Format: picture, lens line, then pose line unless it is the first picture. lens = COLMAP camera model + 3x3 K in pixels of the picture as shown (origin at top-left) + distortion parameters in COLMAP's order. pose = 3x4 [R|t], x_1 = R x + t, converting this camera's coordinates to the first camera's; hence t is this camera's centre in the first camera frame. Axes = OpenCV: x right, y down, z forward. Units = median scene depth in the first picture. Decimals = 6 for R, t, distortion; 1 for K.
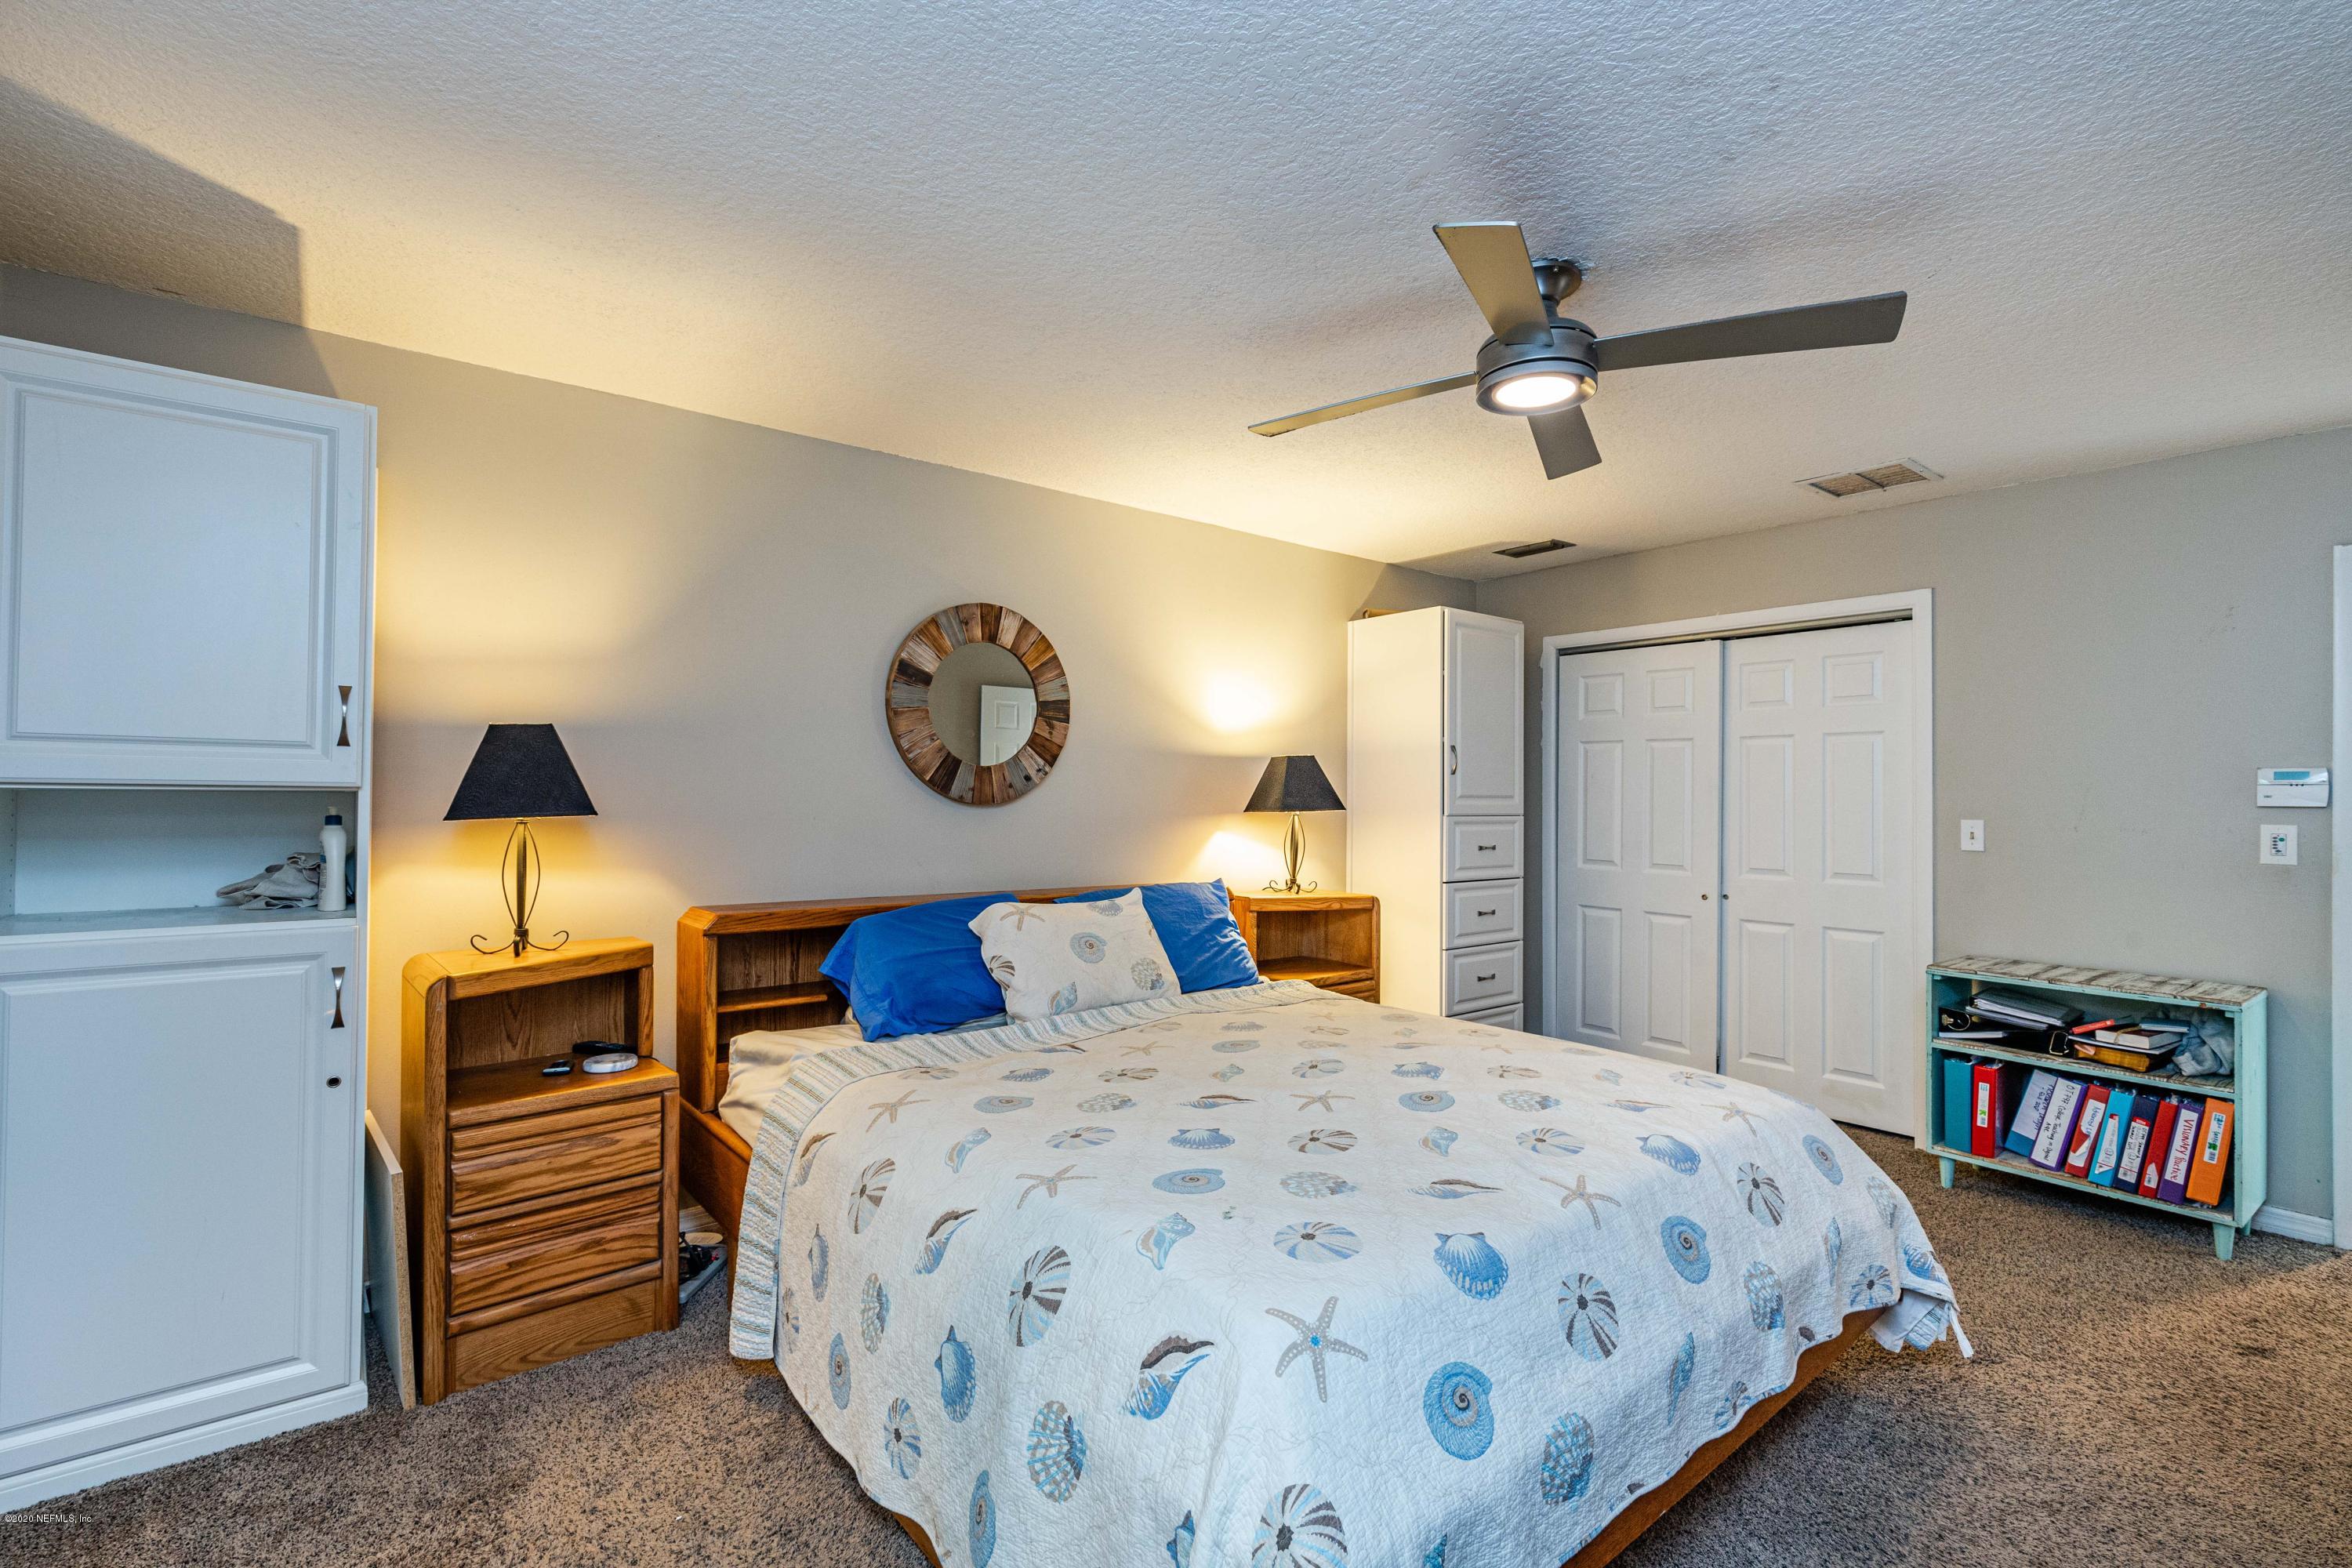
lens RADIAL K [[1072.0, 0, 1096.5], [0, 1072.0, 792.3], [0, 0, 1]] dist [-0.000013, -0.000426]
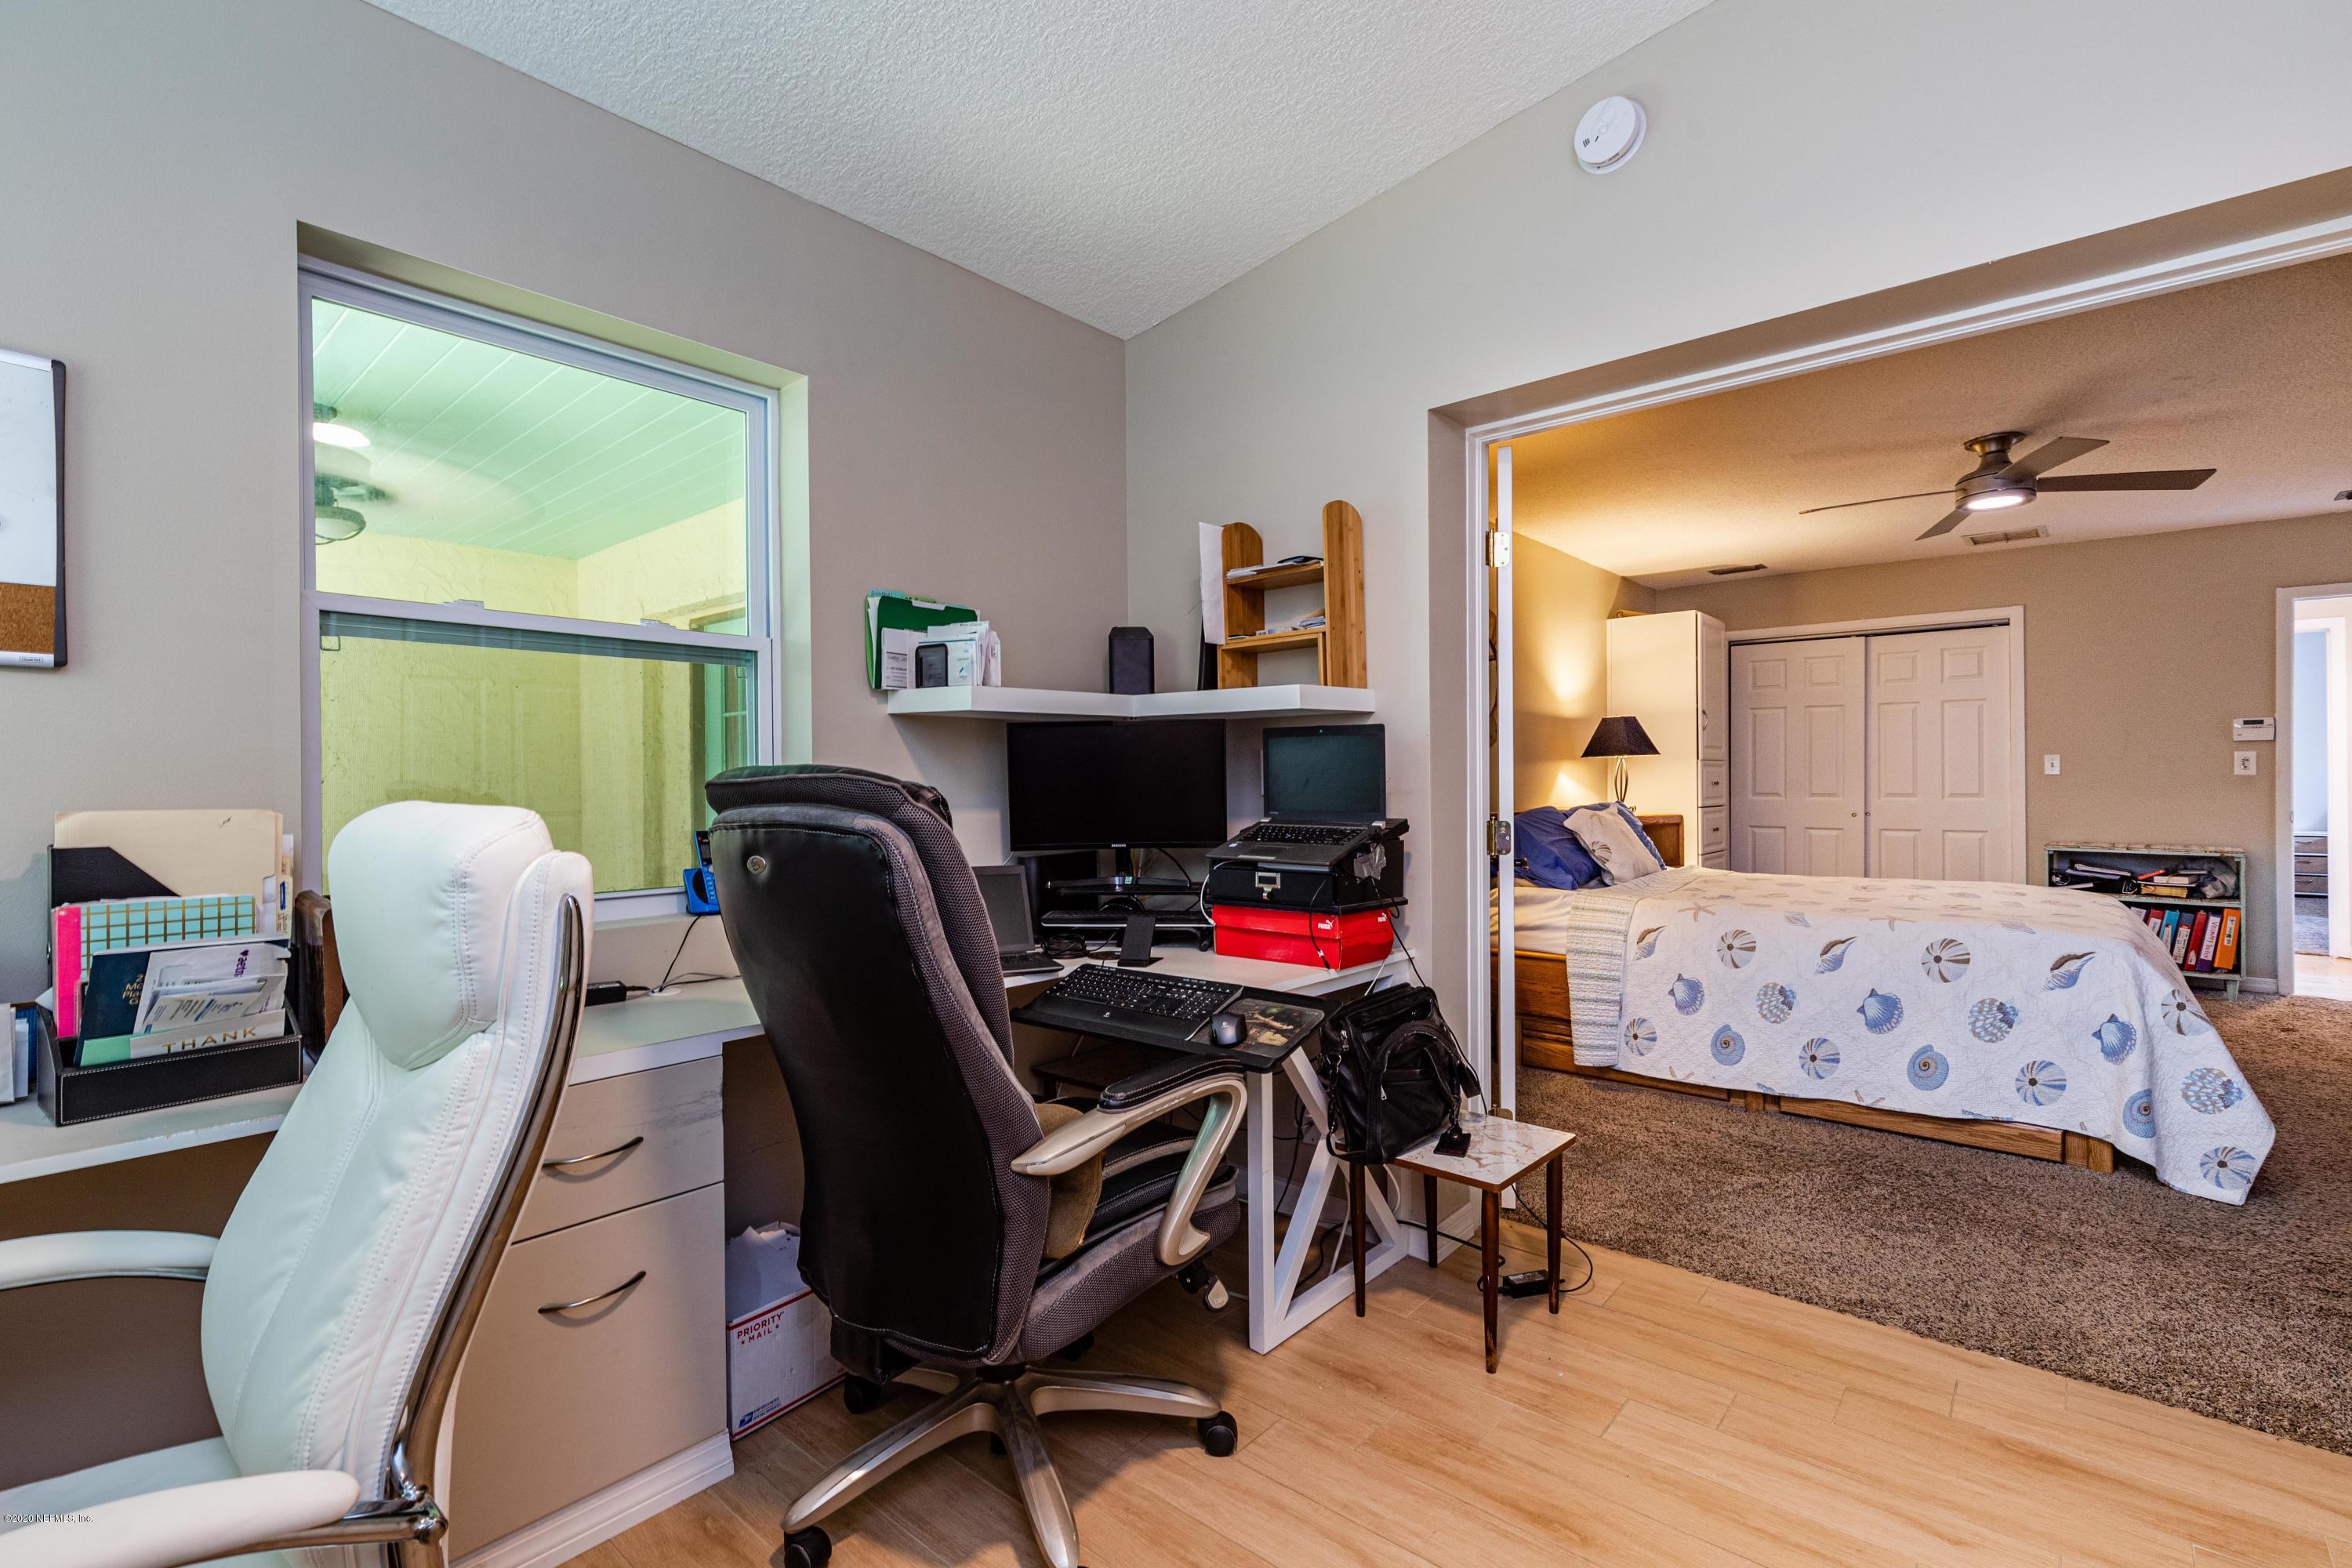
lens RADIAL K [[1059.2, 0, 1176.0], [0, 1059.2, 784.0], [0, 0, 1]] dist [0.008489, -0.000125]
pose [[0.981415, -0.013758, 0.191404, -0.878096], [0.011420, 0.999846, 0.013317, 0.039413], [-0.191558, -0.010884, 0.981421, -0.335327]]
